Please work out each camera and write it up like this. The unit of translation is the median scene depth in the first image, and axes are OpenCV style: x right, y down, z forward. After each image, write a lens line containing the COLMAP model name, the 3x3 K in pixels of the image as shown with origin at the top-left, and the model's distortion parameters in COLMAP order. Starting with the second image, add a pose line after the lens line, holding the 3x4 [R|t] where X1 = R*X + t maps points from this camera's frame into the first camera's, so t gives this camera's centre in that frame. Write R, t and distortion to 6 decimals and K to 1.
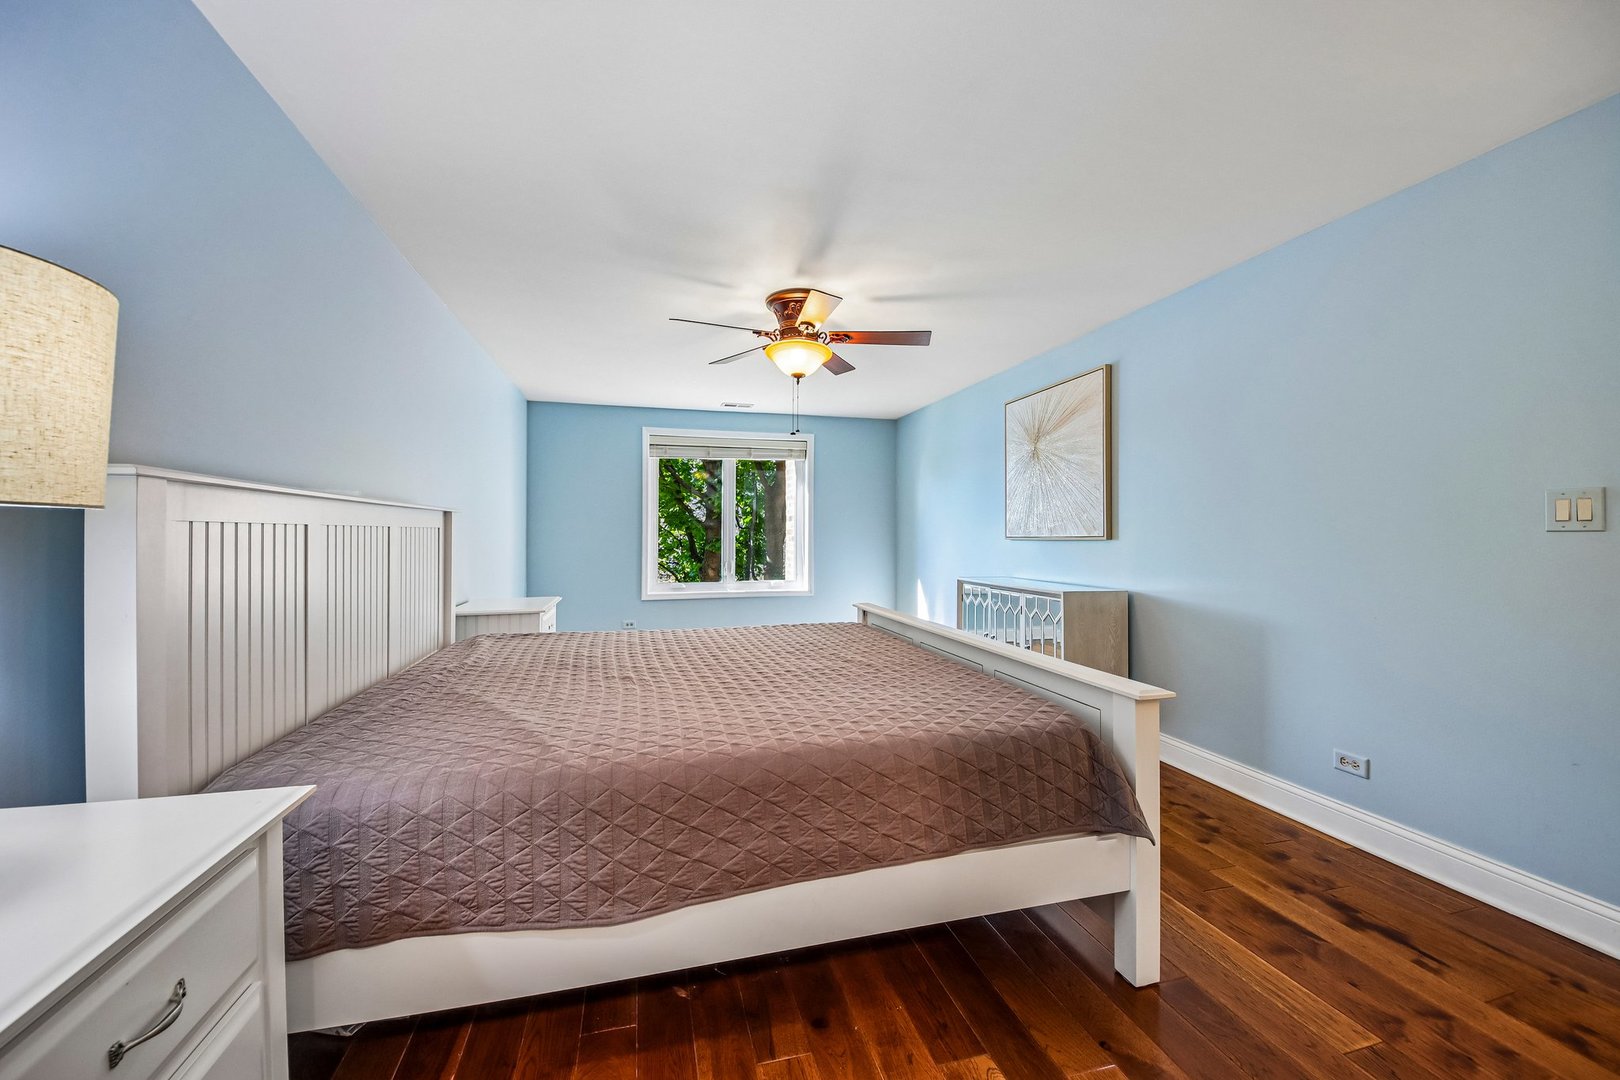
lens RADIAL K [[616.7, 0, 803.7], [0, 616.7, 550.0], [0, 0, 1]] dist [0.052817, -0.025548]
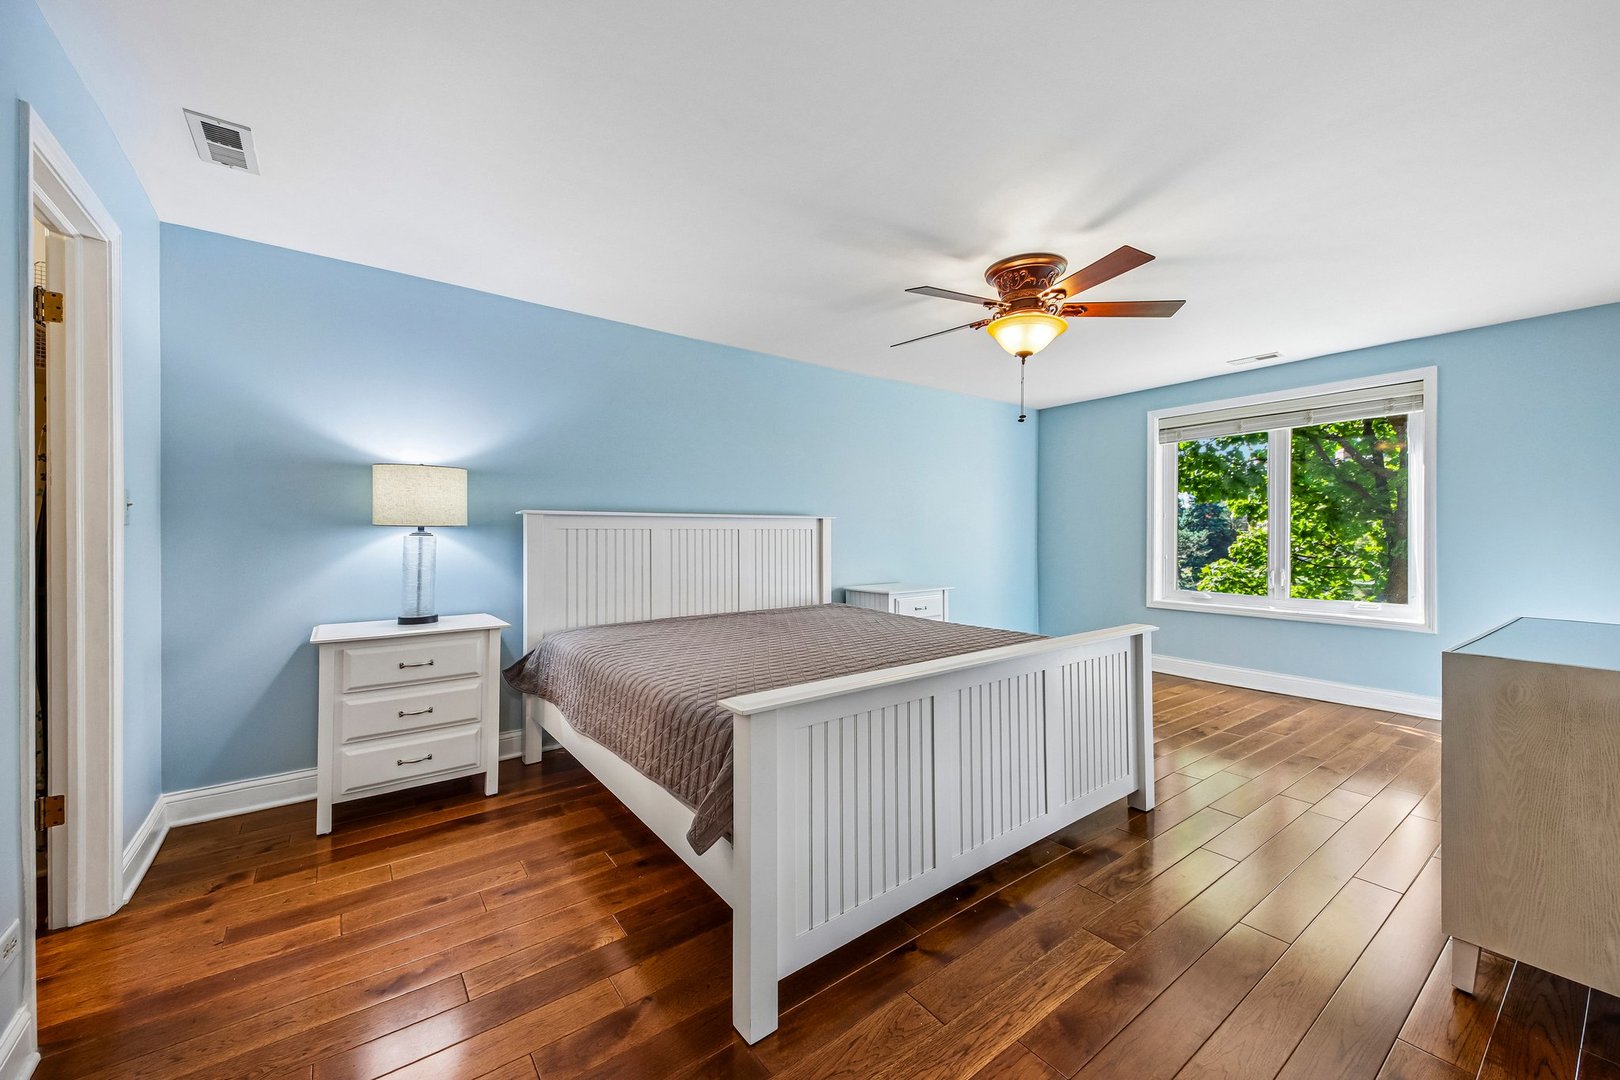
lens RADIAL K [[616.7, 0, 803.7], [0, 616.7, 550.0], [0, 0, 1]] dist [0.052817, -0.025548]
pose [[0.359963, 0.022523, -0.932695, 0.399735], [-0.020671, 0.999656, 0.016162, -0.004387], [0.932738, 0.013462, 0.360305, 0.213784]]
